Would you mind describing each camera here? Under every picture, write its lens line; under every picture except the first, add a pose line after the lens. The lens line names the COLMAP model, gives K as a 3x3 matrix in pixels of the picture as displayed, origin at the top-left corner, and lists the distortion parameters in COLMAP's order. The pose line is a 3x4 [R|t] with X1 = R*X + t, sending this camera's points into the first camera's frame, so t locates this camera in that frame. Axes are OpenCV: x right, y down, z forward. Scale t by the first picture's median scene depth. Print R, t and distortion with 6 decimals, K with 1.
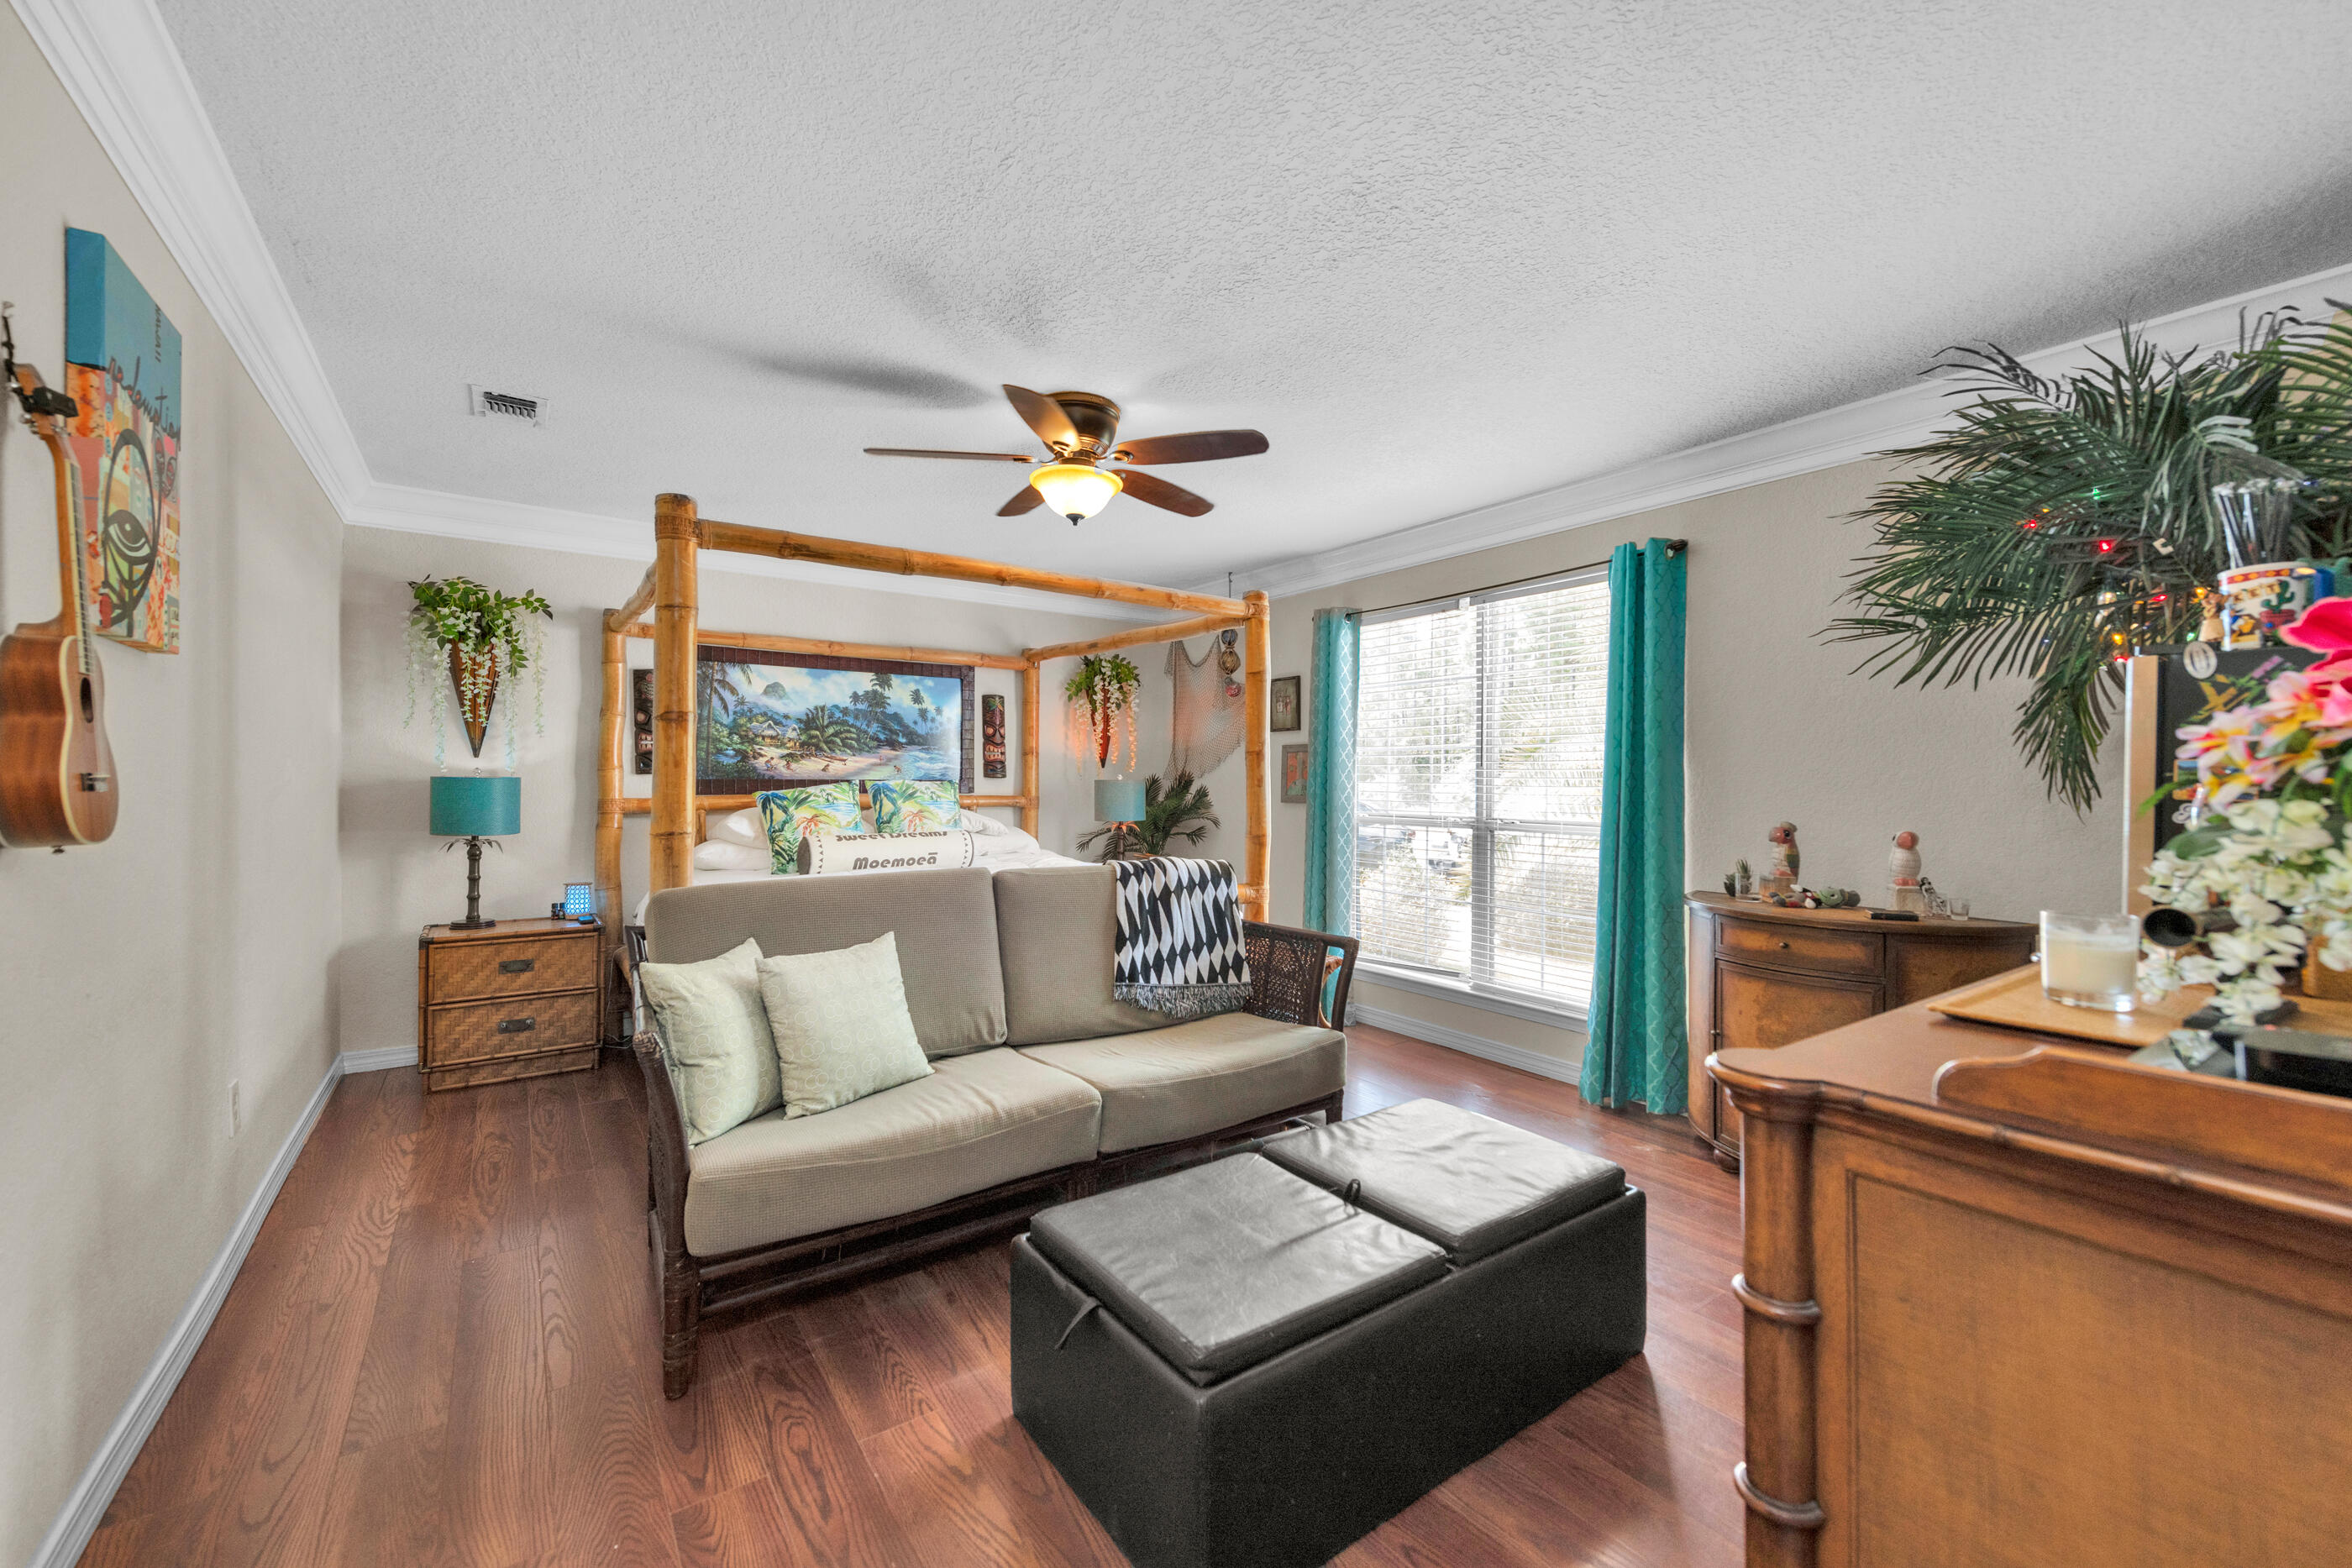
lens RADIAL K [[941.1, 0, 1176.0], [0, 941.1, 784.0], [0, 0, 1]] dist [0.024178, -0.015788]
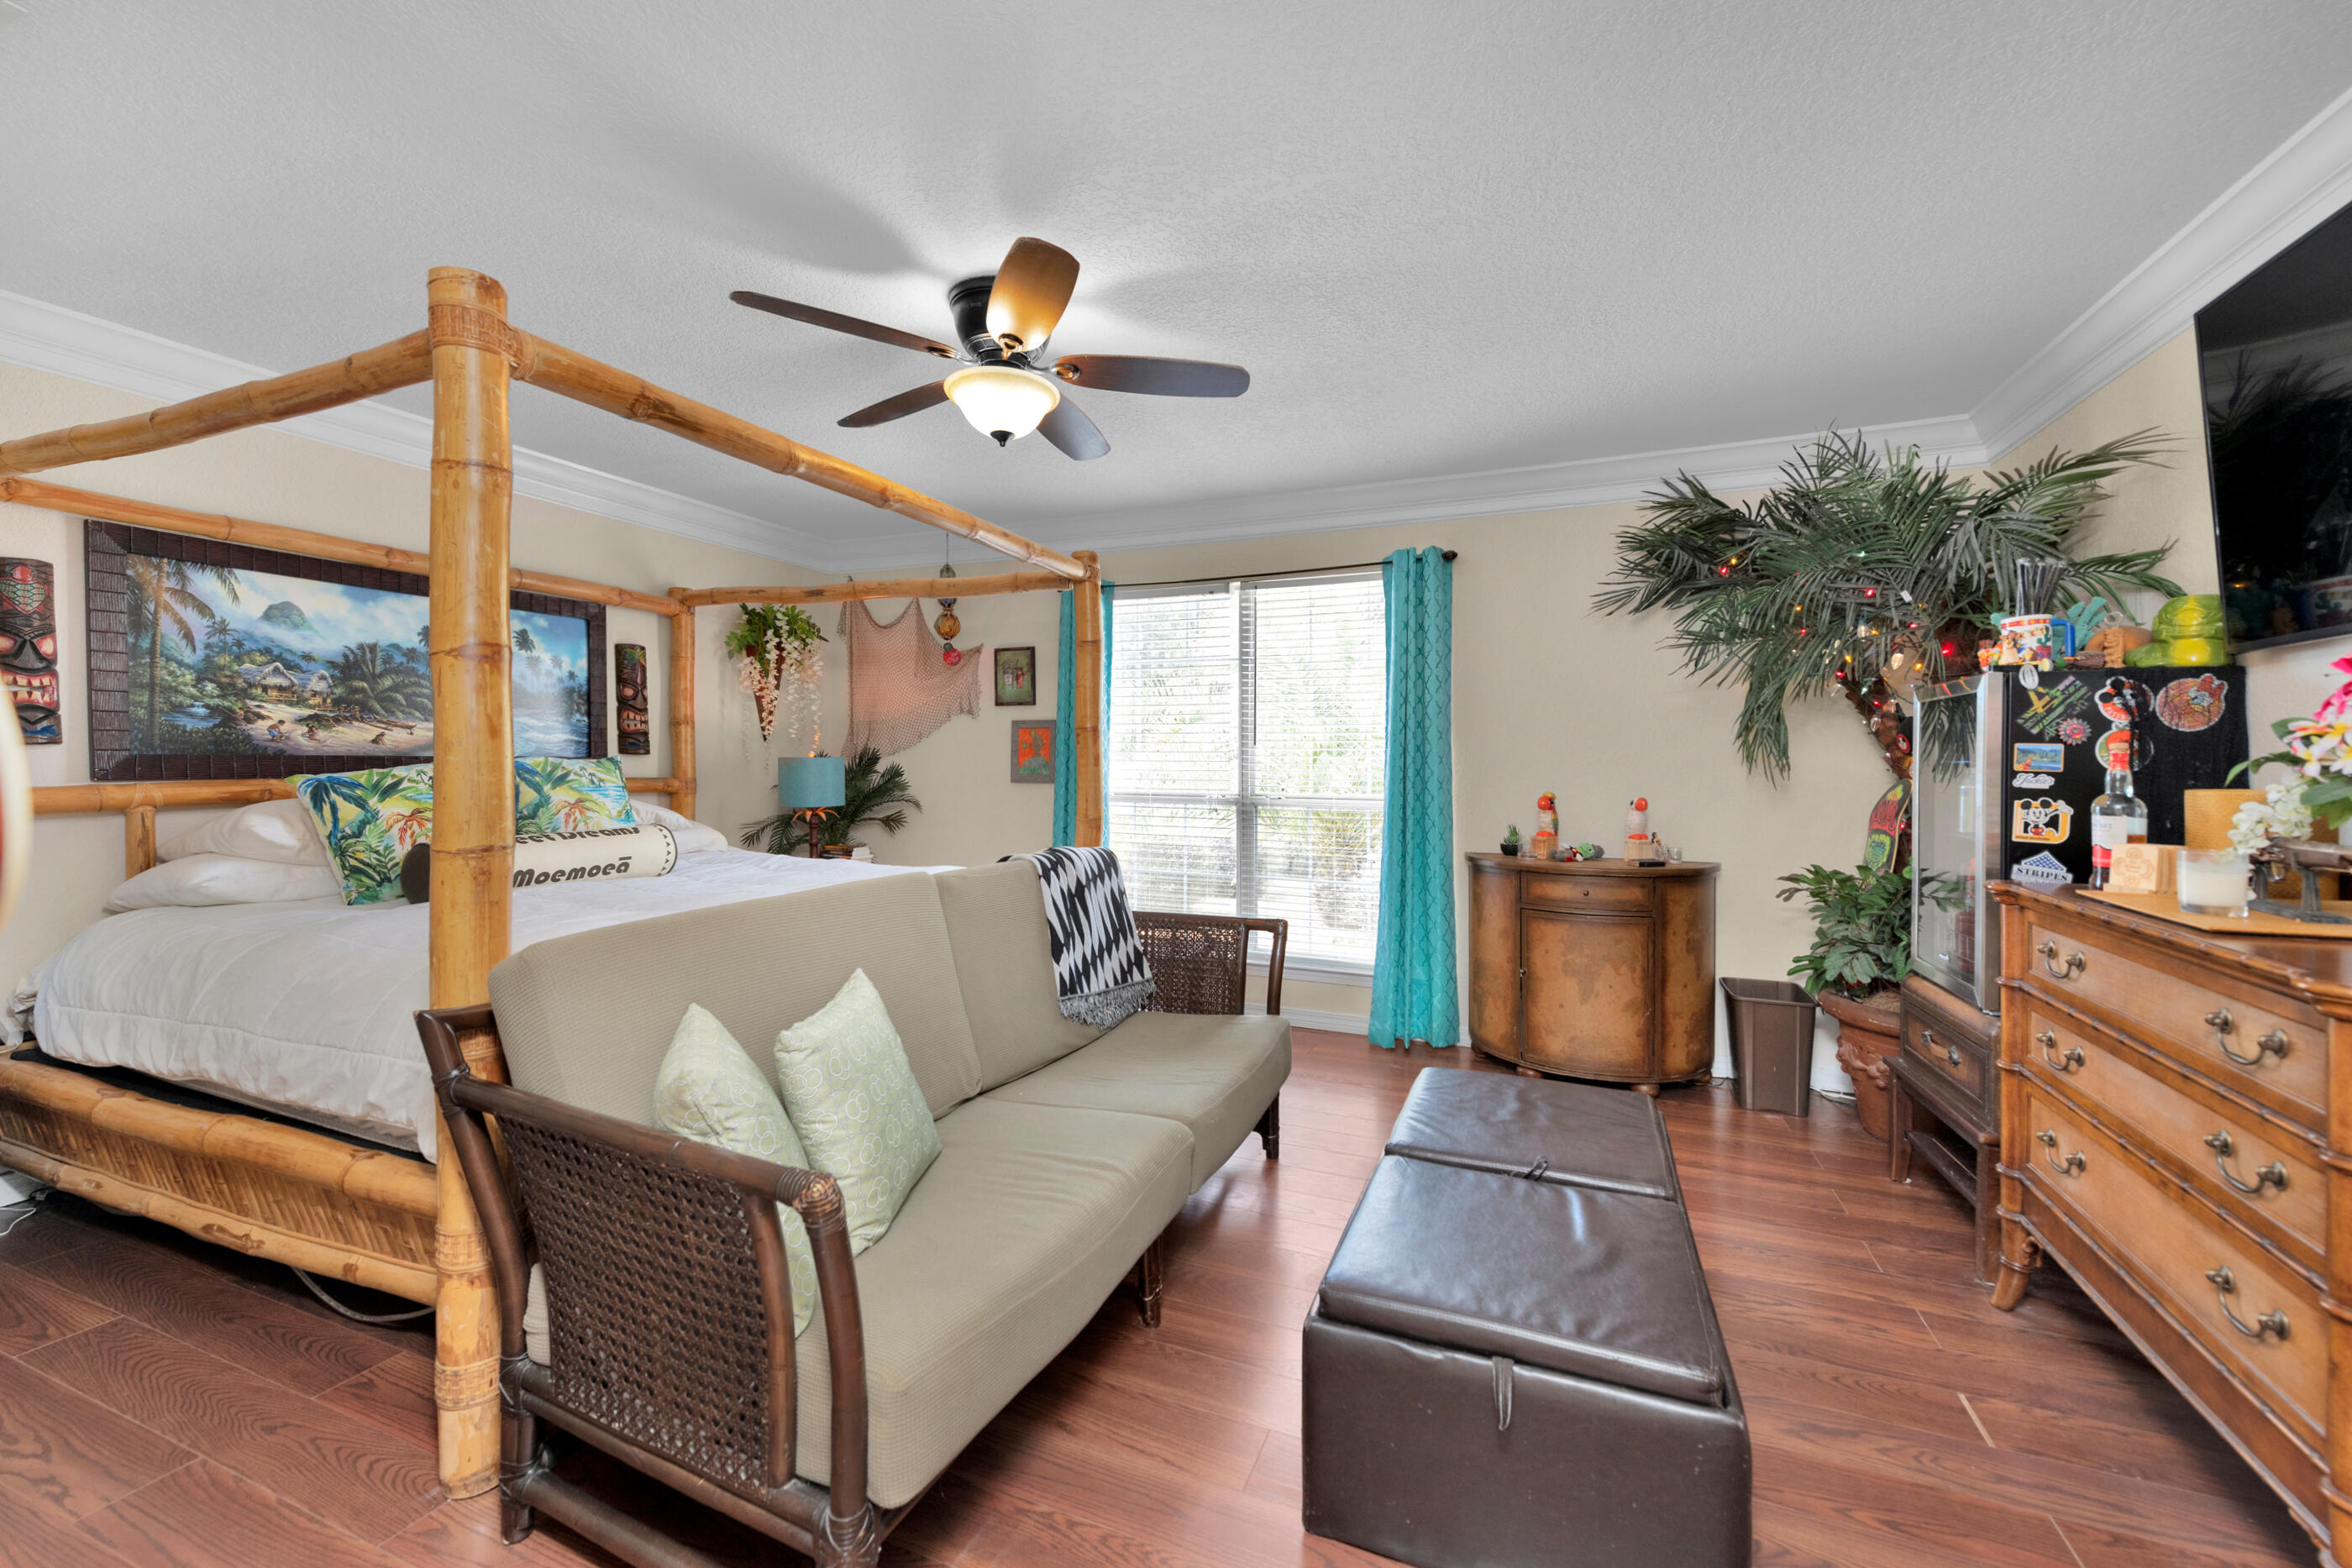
lens RADIAL K [[921.6, 0, 1167.0], [0, 921.6, 782.7], [0, 0, 1]] dist [0.023613, -0.010409]
pose [[0.845816, -0.012699, 0.533323, -0.266816], [0.000829, 0.999747, 0.022490, -0.000234], [-0.533474, -0.018580, 0.845612, 0.160014]]
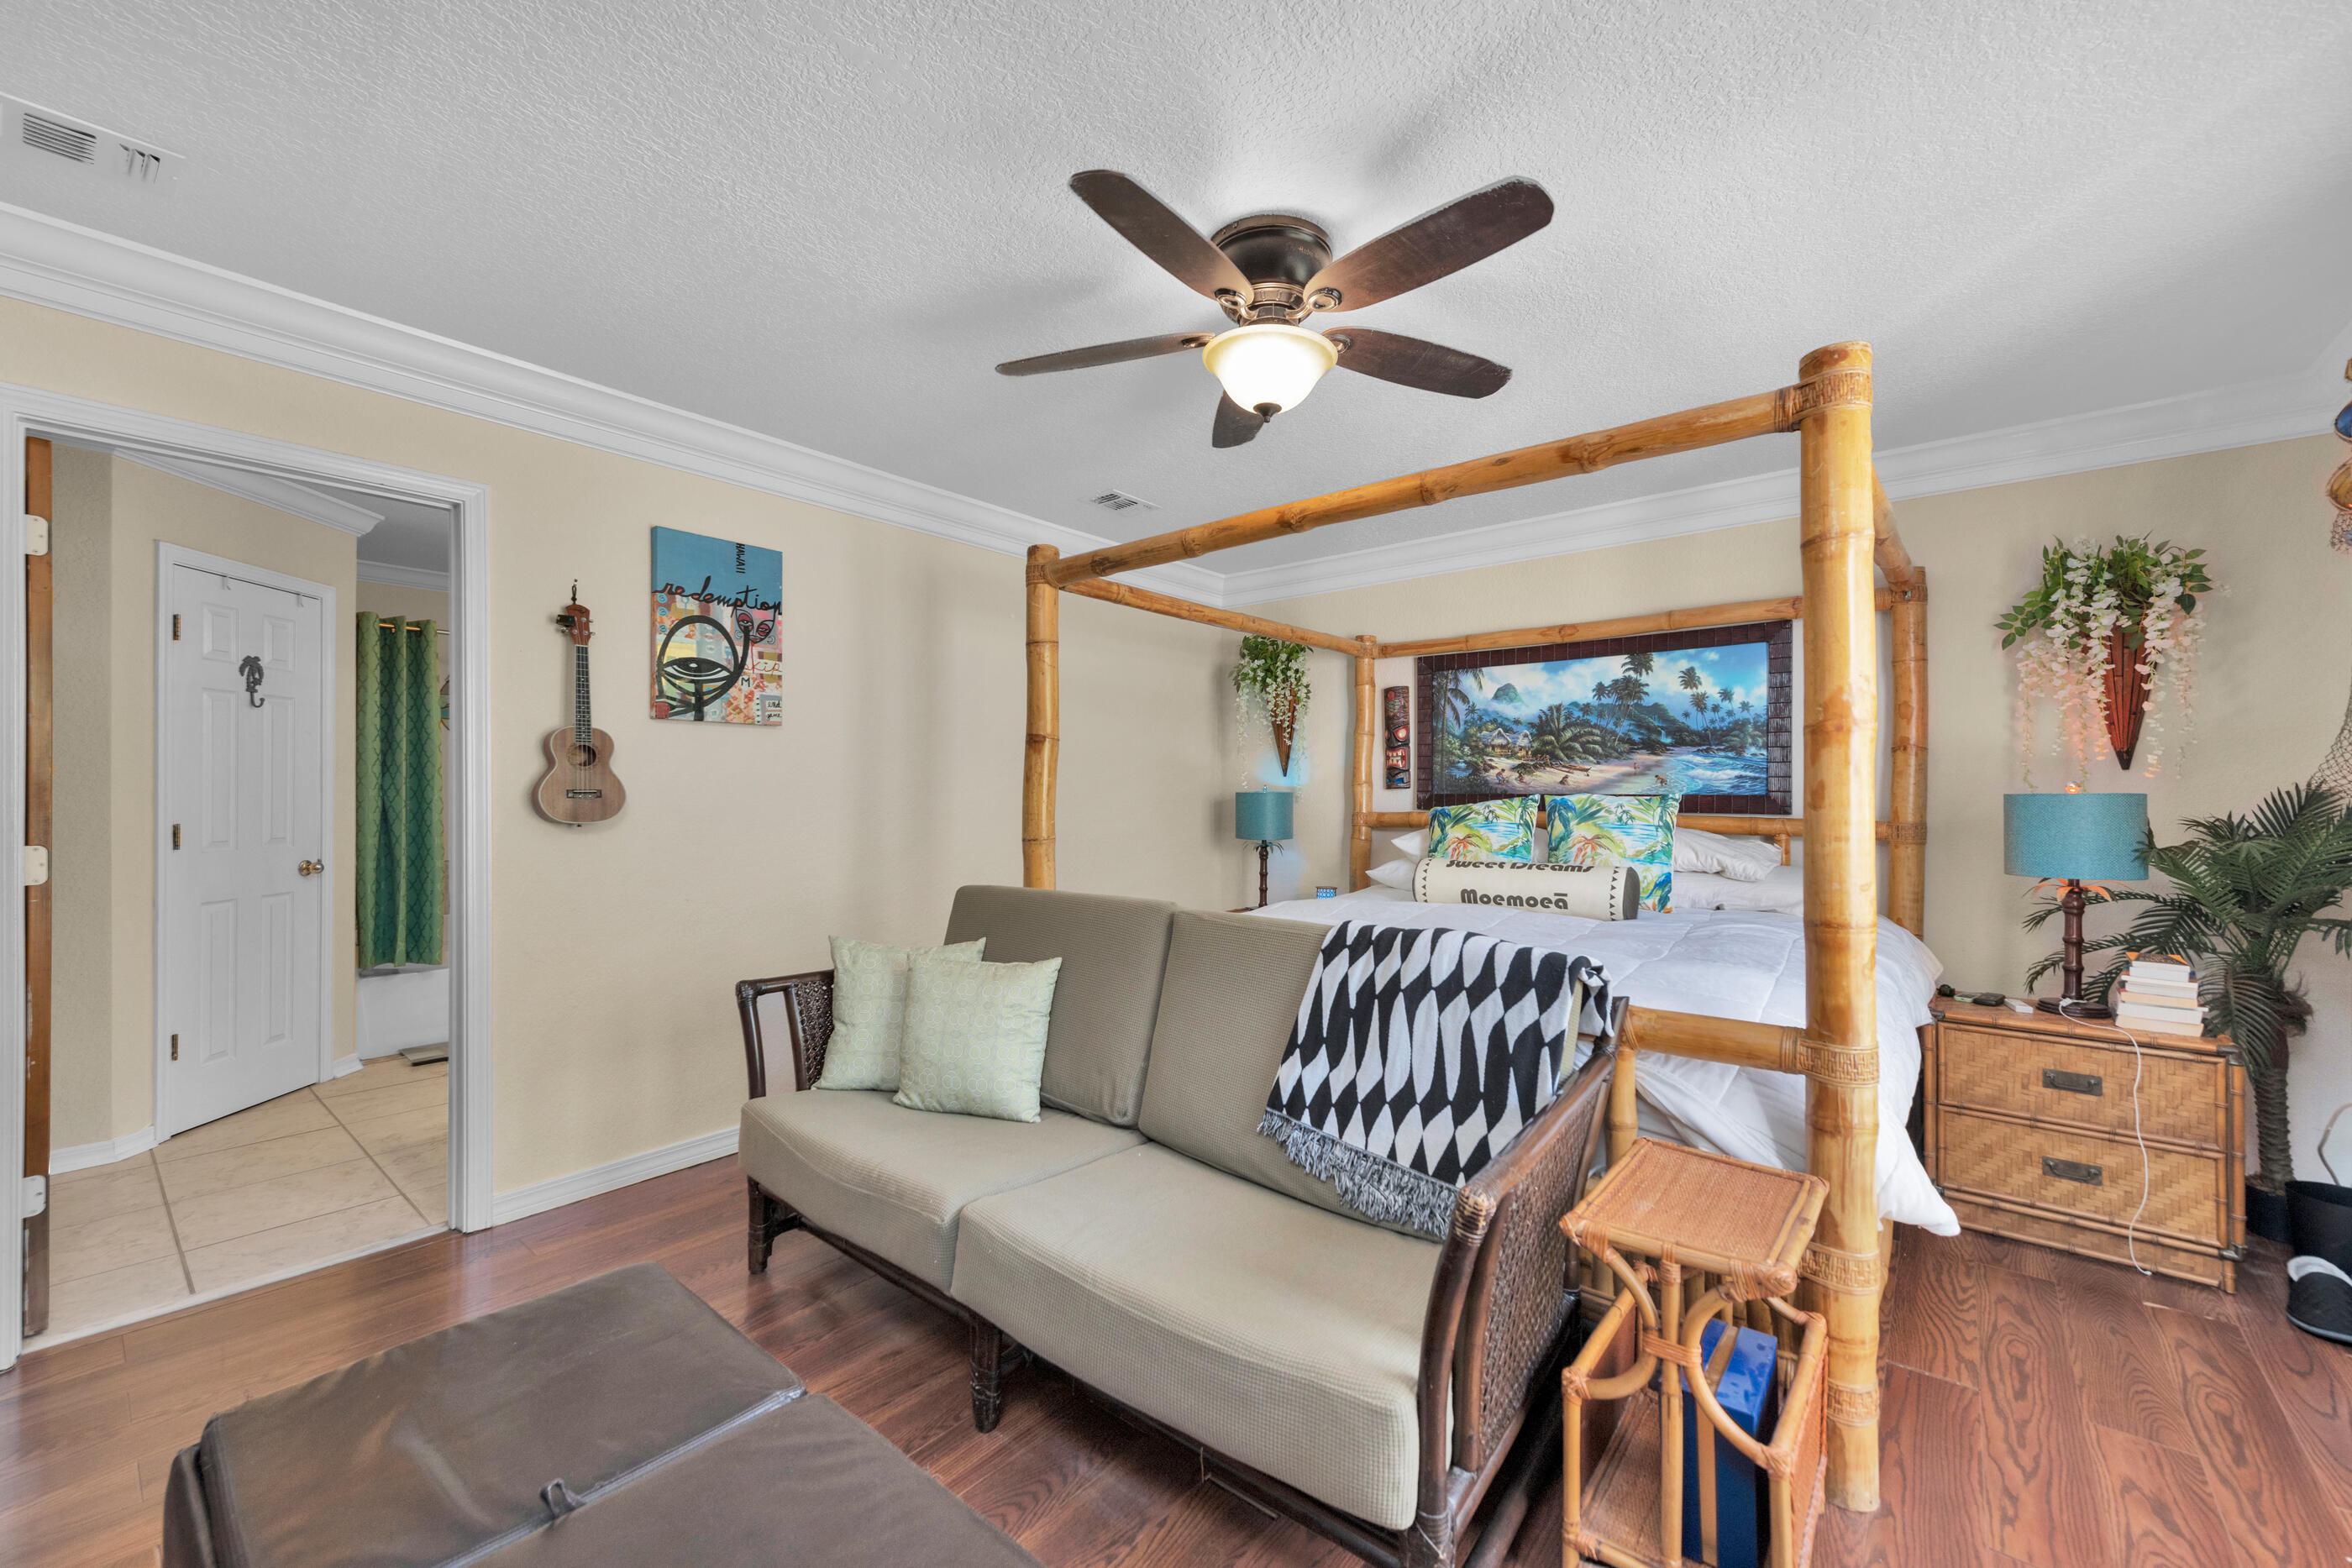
lens RADIAL K [[921.6, 0, 1167.0], [0, 921.6, 782.7], [0, 0, 1]] dist [0.023613, -0.010409]
pose [[0.256655, -0.013722, -0.966406, 0.336587], [-0.004981, 0.999867, -0.015520, -0.000491], [0.966490, 0.008797, 0.256553, 0.485684]]
